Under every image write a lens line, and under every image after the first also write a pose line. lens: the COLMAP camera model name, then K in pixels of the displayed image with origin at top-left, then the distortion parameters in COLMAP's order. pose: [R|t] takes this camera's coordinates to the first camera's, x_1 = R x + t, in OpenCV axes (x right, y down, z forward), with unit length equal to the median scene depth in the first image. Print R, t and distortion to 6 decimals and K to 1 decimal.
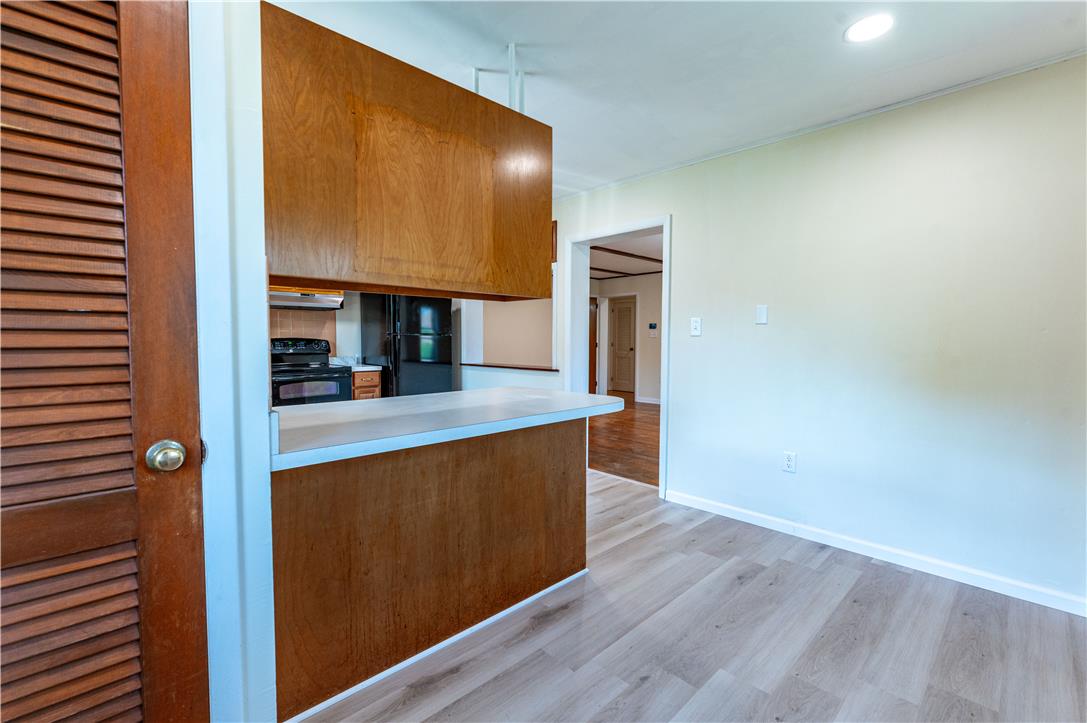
lens RADIAL K [[473.5, 0, 543.5], [0, 473.5, 361.5], [0, 0, 1]] dist [-0.001381, -0.000163]
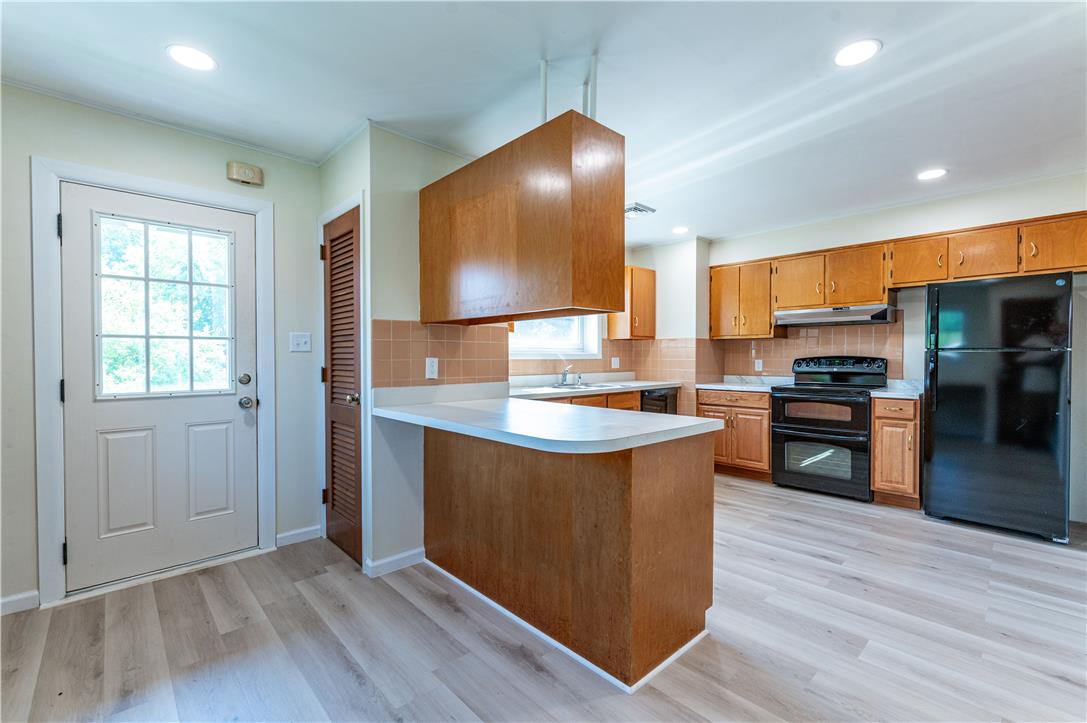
lens RADIAL K [[470.3, 0, 554.7], [0, 470.3, 361.1], [0, 0, 1]] dist [0.000236, -0.000383]
pose [[-0.001923, 0.006614, -0.999976, 0.828743], [-0.049184, 0.998767, 0.006700, -0.038236], [0.998788, 0.049195, -0.001596, 0.934038]]
